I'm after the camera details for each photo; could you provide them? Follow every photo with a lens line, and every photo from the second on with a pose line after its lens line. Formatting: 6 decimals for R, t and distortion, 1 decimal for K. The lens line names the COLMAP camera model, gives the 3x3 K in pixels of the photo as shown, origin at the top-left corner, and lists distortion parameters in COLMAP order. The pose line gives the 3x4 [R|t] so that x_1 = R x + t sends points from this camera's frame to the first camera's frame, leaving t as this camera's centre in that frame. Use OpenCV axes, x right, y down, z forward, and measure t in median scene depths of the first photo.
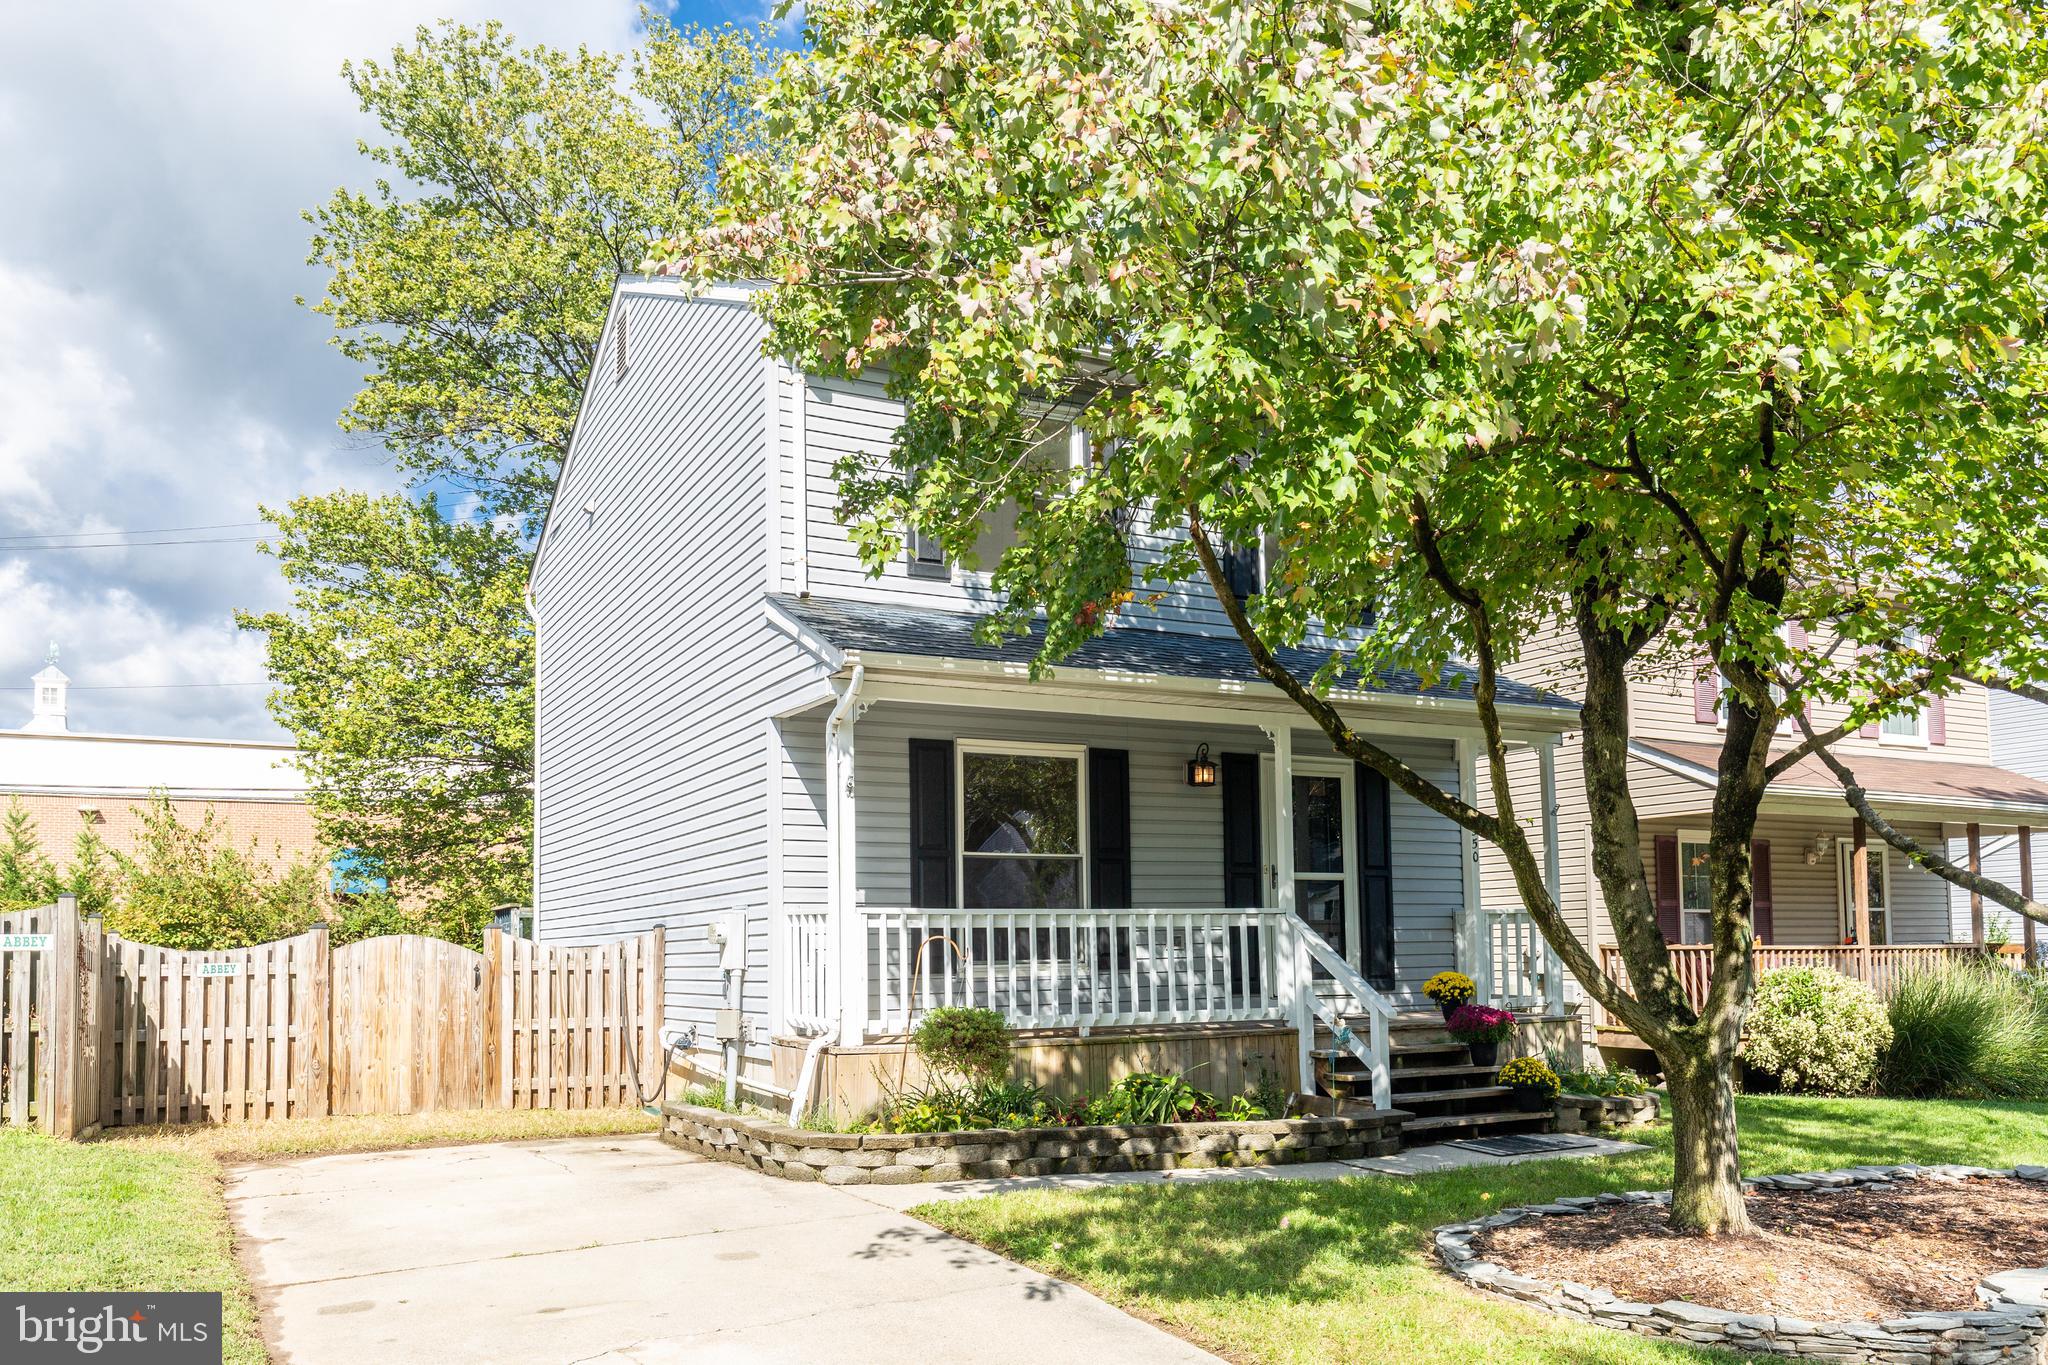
lens RADIAL K [[1483.9, 0, 1024.0], [0, 1483.9, 682.5], [0, 0, 1]] dist [0.002763, -0.004479]
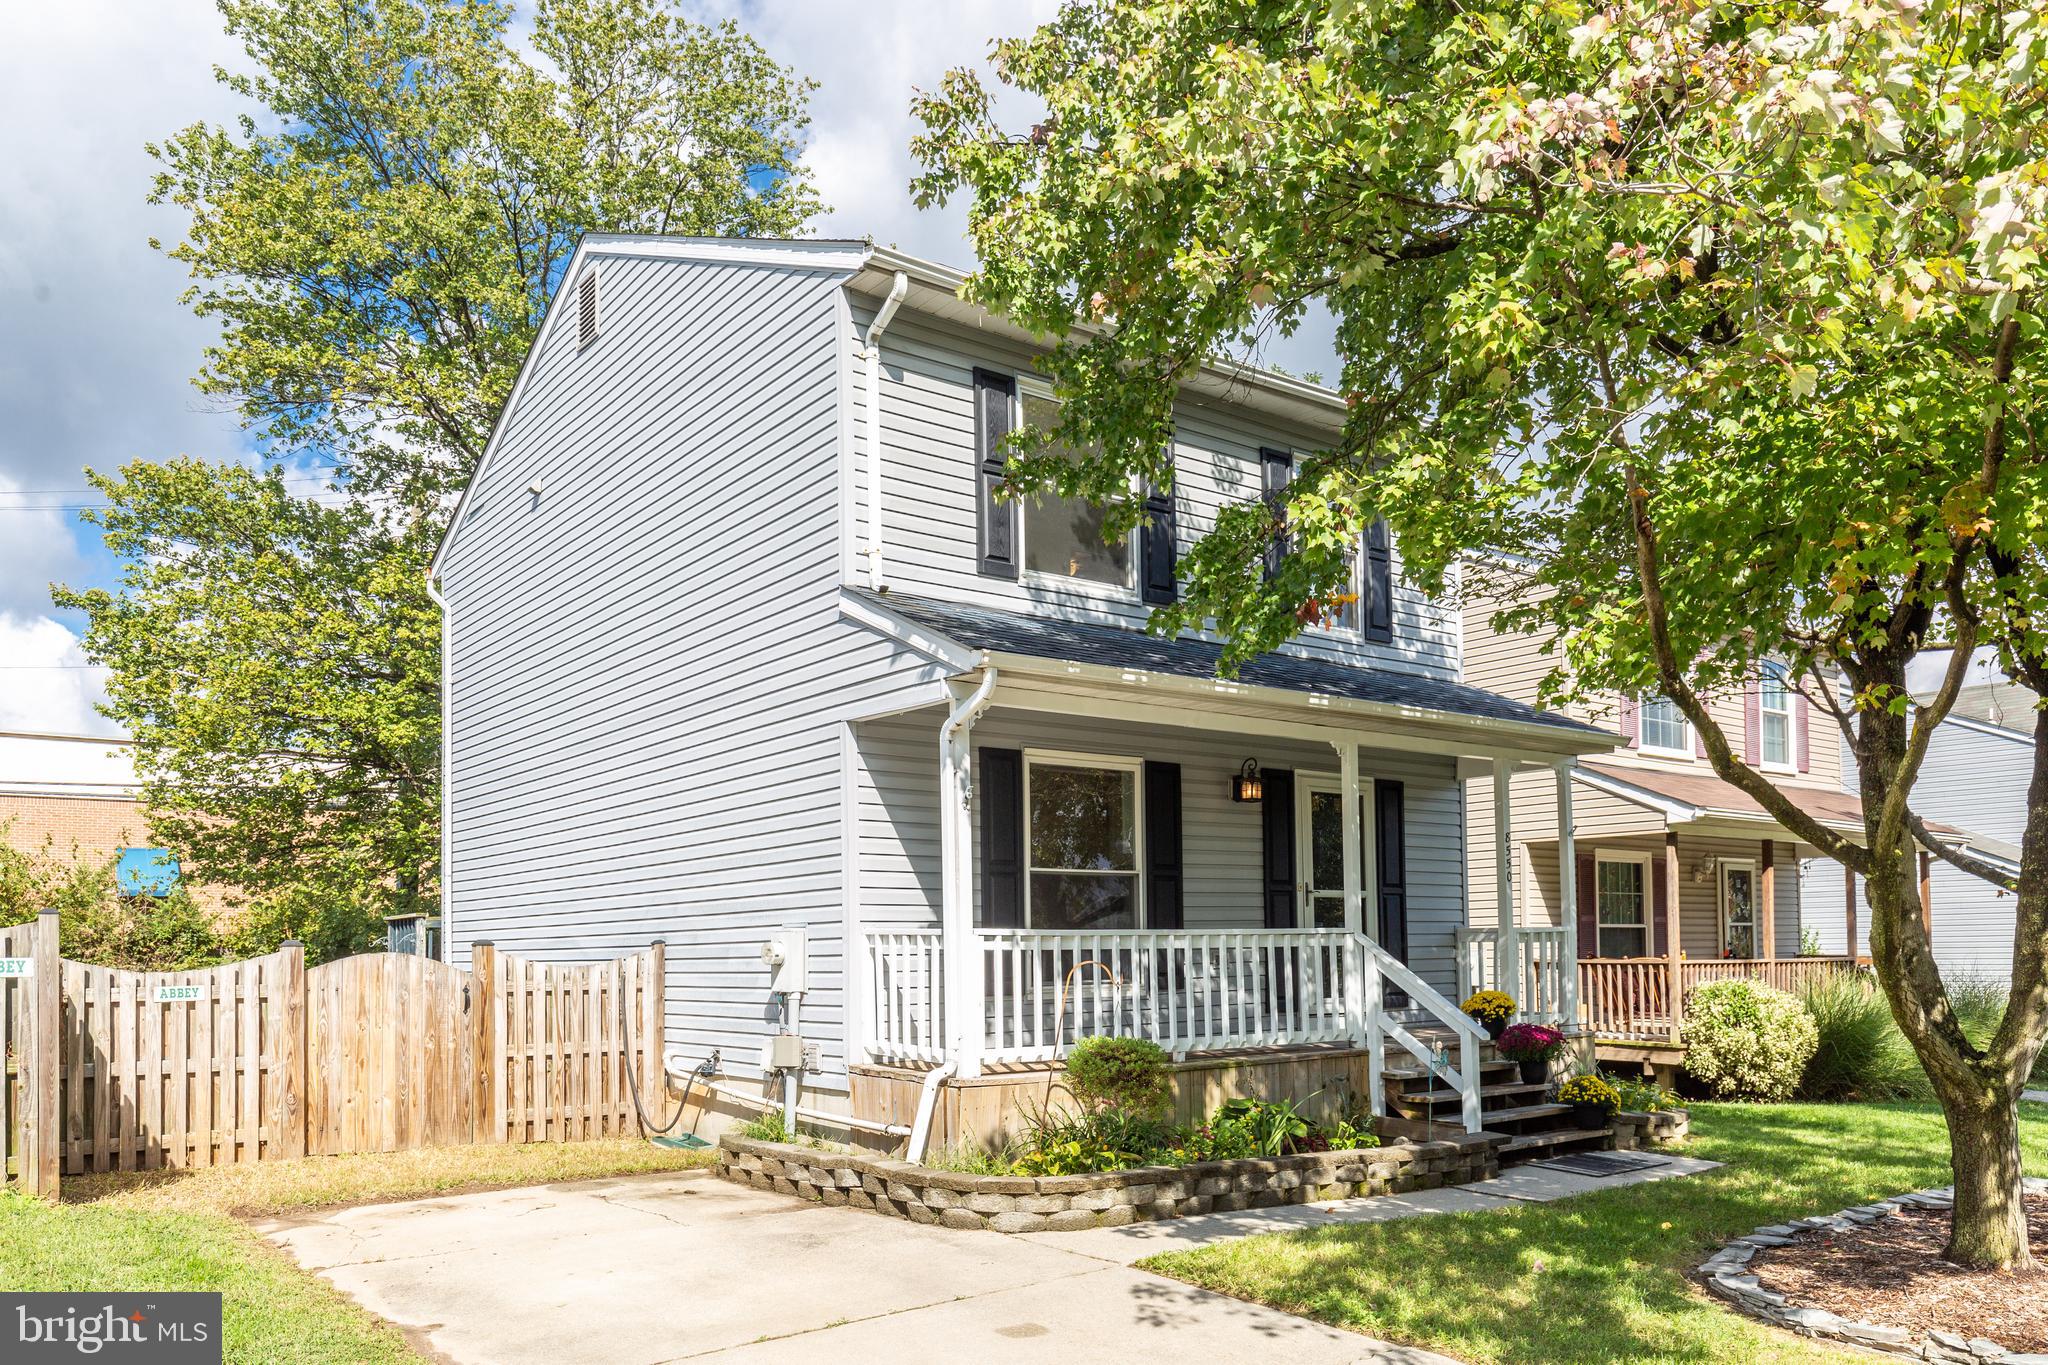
lens RADIAL K [[1442.3, 0, 1023.9], [0, 1442.3, 741.4], [0, 0, 1]] dist [-0.001832, 0.001742]
pose [[0.987714, 0.023094, 0.154557, -0.189141], [-0.028213, 0.999121, 0.031008, 0.005163], [-0.153705, -0.034987, 0.987497, 0.093373]]
